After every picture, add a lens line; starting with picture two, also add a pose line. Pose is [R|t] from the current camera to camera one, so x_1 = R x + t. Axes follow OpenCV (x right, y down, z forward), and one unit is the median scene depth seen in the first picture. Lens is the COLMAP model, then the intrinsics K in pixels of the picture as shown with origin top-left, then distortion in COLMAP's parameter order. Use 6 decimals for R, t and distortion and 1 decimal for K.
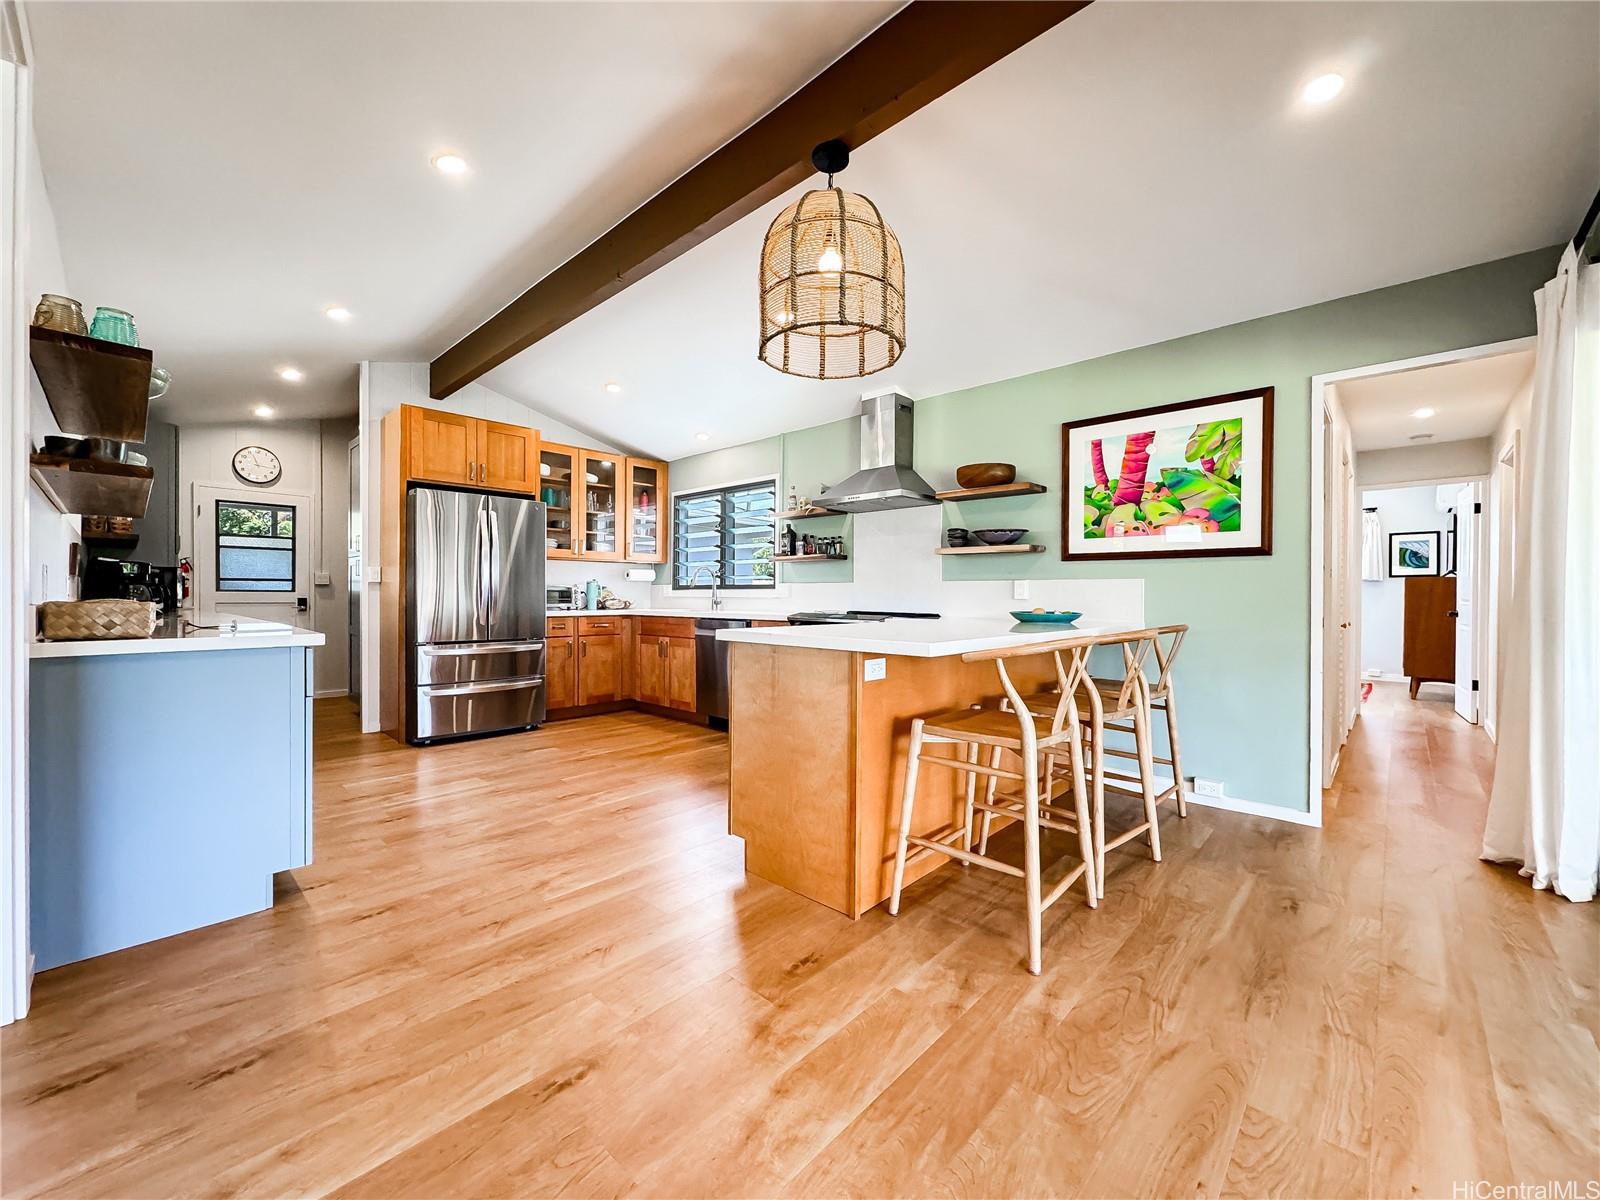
lens RADIAL K [[632.0, 0, 800.9], [0, 632.0, 597.5], [0, 0, 1]] dist [-0.001445, 0.000071]
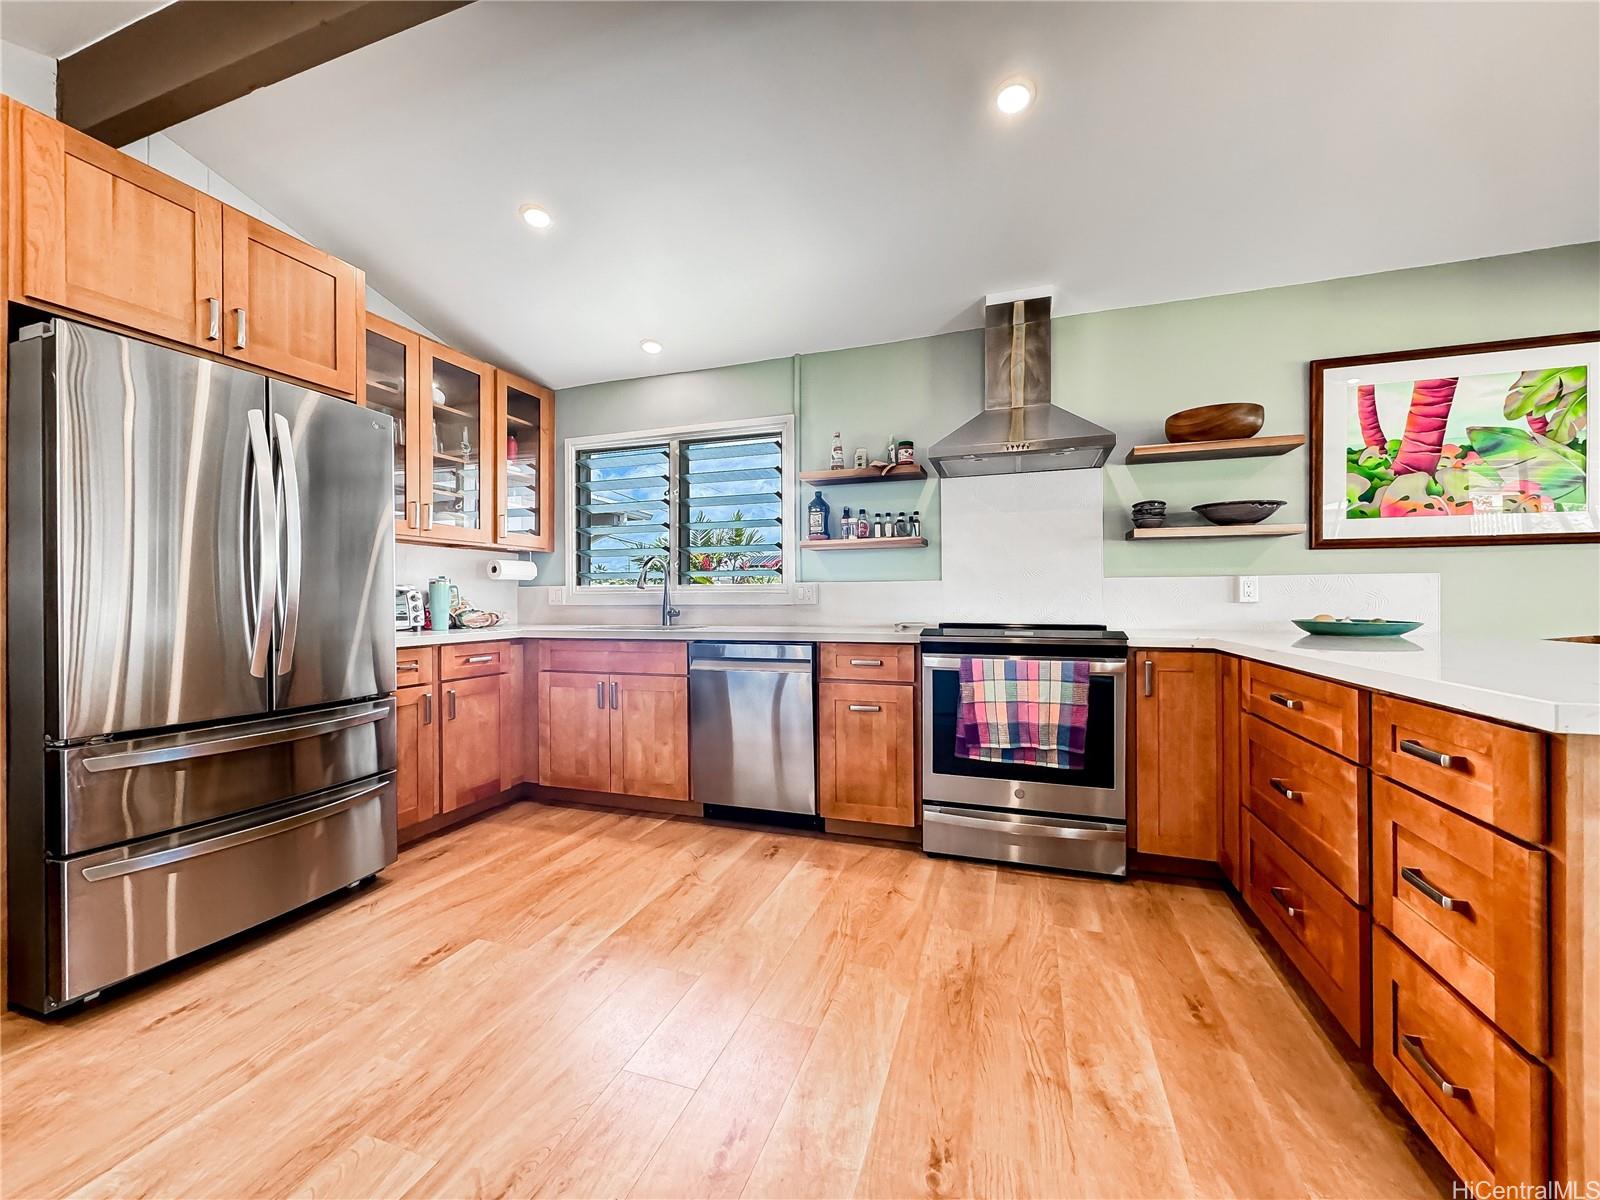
lens RADIAL K [[632.0, 0, 798.6], [0, 632.0, 598.8], [0, 0, 1]] dist [-0.001445, 0.000071]
pose [[0.914652, -0.008651, 0.404150, -0.368916], [0.011250, 0.999928, -0.004057, -0.003815], [-0.404086, 0.008257, 0.914684, 0.499484]]
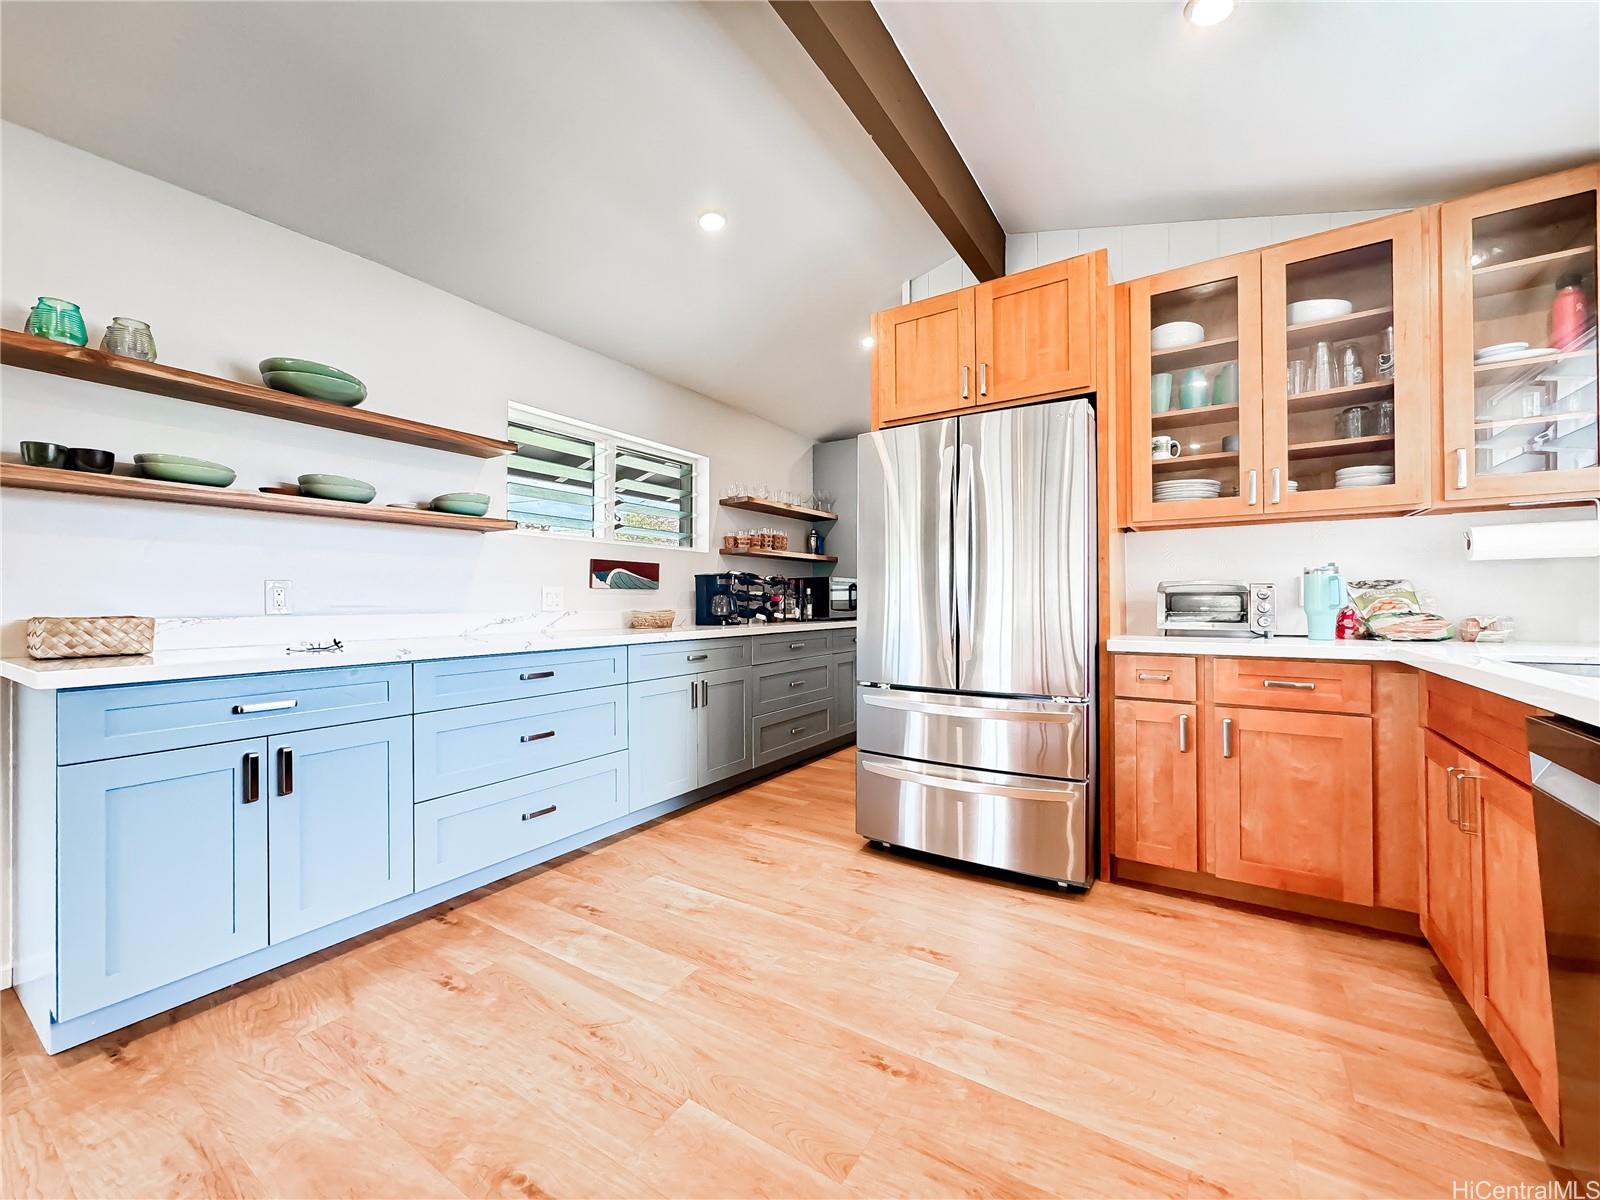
lens RADIAL K [[632.0, 0, 799.5], [0, 632.0, 596.6], [0, 0, 1]] dist [-0.001445, 0.000071]
pose [[0.176646, -0.013820, -0.984177, 0.002268], [0.001083, 0.999904, -0.013846, -0.003615], [0.984274, 0.001380, 0.176644, 0.843266]]
